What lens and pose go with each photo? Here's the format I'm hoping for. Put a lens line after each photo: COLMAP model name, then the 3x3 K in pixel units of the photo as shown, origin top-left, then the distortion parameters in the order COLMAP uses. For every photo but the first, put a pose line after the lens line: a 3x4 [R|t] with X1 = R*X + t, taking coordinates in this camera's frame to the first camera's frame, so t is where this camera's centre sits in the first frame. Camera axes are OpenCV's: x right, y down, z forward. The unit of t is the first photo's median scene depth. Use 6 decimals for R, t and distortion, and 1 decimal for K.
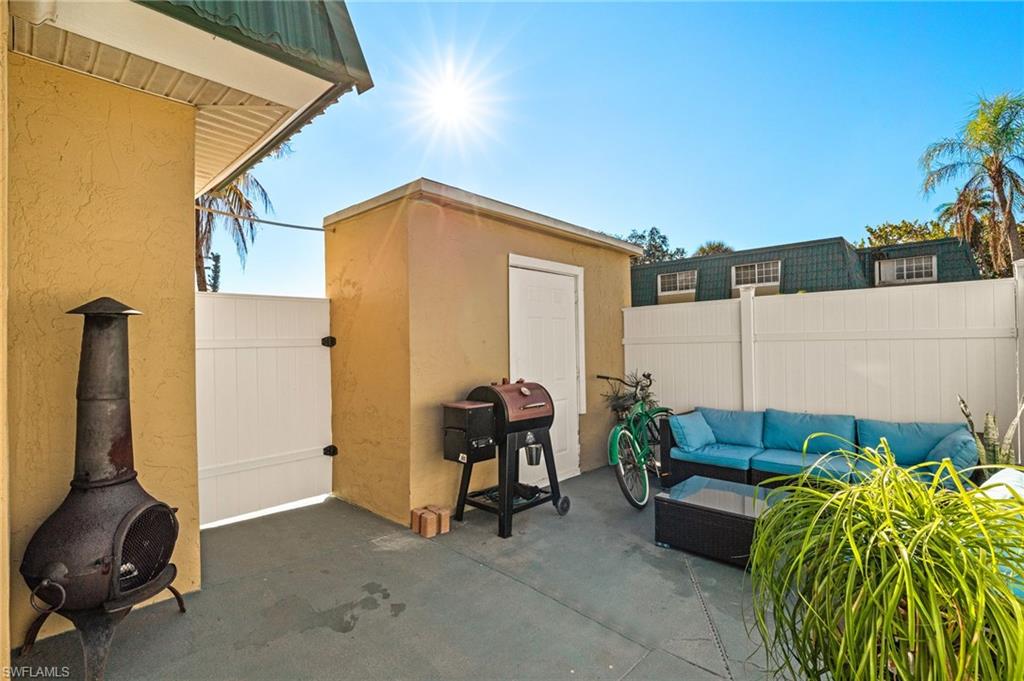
lens RADIAL K [[467.5, 0, 513.8], [0, 467.5, 337.8], [0, 0, 1]] dist [0.000761, -0.000018]
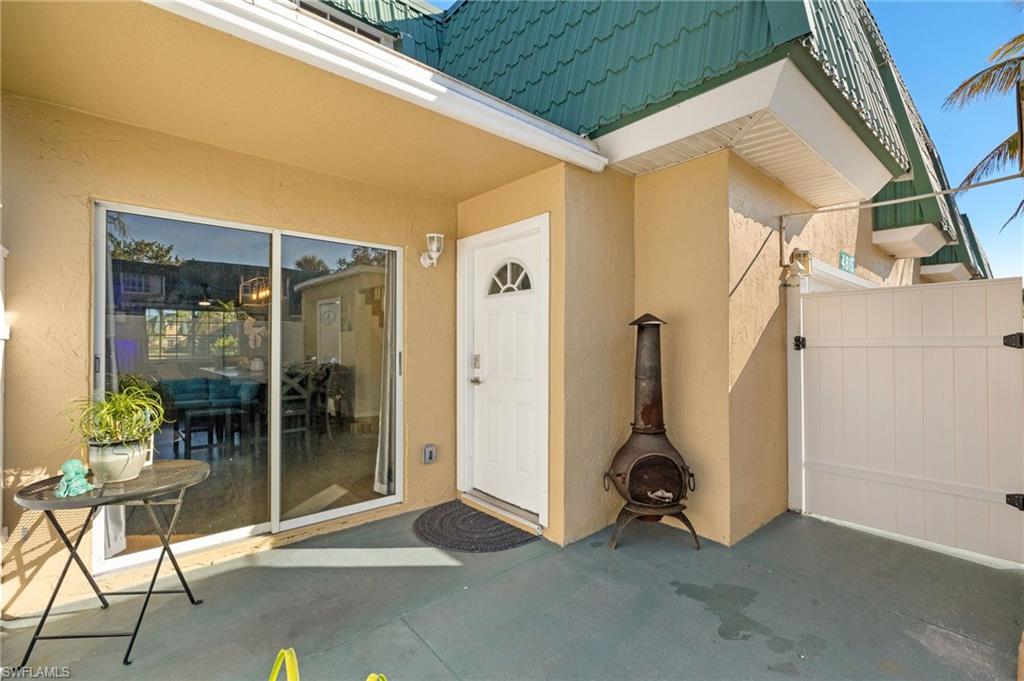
lens RADIAL K [[441.6, 0, 513.8], [0, 441.6, 340.7], [0, 0, 1]] dist [0.011551, 0.000176]
pose [[-0.070050, 0.008544, -0.997507, 0.556914], [0.013640, 0.999878, 0.007606, -0.012109], [0.997450, -0.013074, -0.070158, 0.576275]]
